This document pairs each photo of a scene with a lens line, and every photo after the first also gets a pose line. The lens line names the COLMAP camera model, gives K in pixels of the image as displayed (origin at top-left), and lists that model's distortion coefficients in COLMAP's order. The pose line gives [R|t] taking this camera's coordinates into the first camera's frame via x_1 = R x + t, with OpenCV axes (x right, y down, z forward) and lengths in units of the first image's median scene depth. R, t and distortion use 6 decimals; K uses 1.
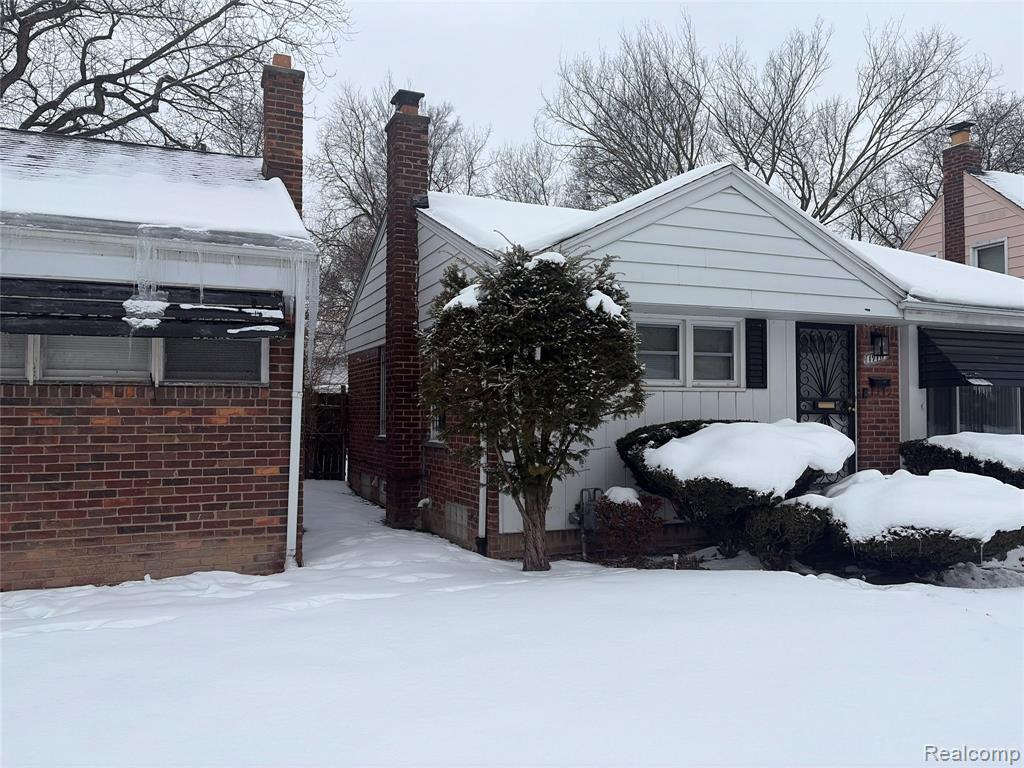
lens RADIAL K [[762.0, 0, 512.0], [0, 762.0, 384.0], [0, 0, 1]] dist [0.053165, -0.064397]
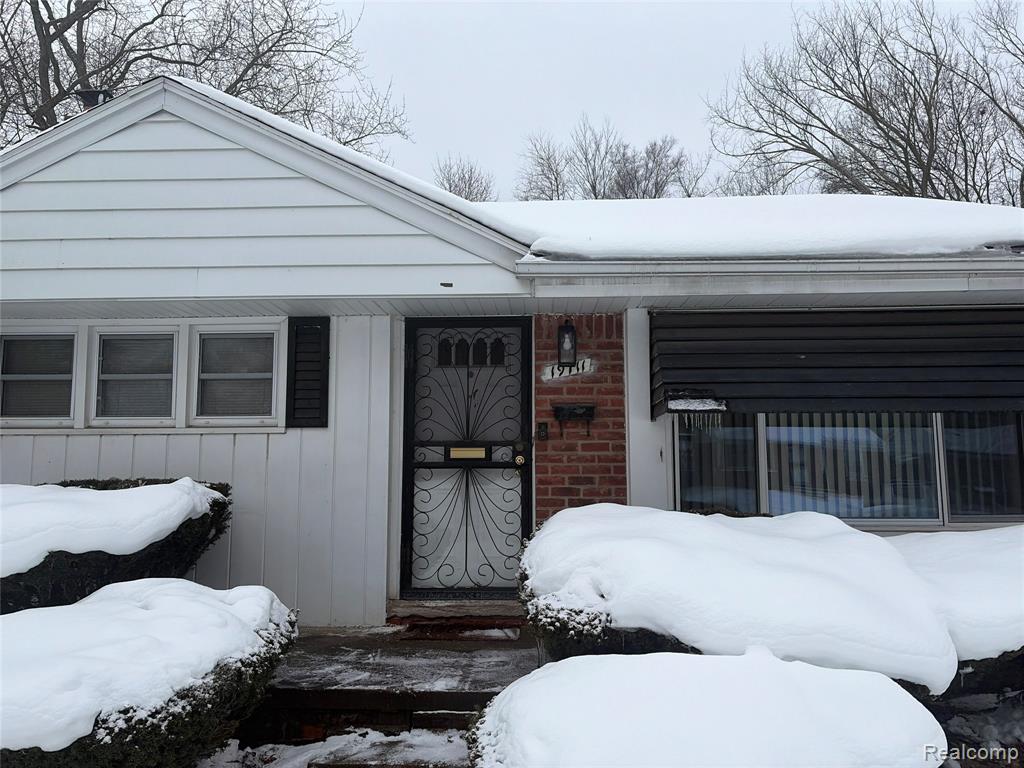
lens RADIAL K [[762.0, 0, 512.0], [0, 762.0, 384.0], [0, 0, 1]] dist [0.053165, -0.064397]
pose [[0.899593, -0.041477, -0.434756, 0.734298], [0.019666, 0.998317, -0.054551, 0.007561], [0.436287, 0.040524, 0.898895, 0.509847]]
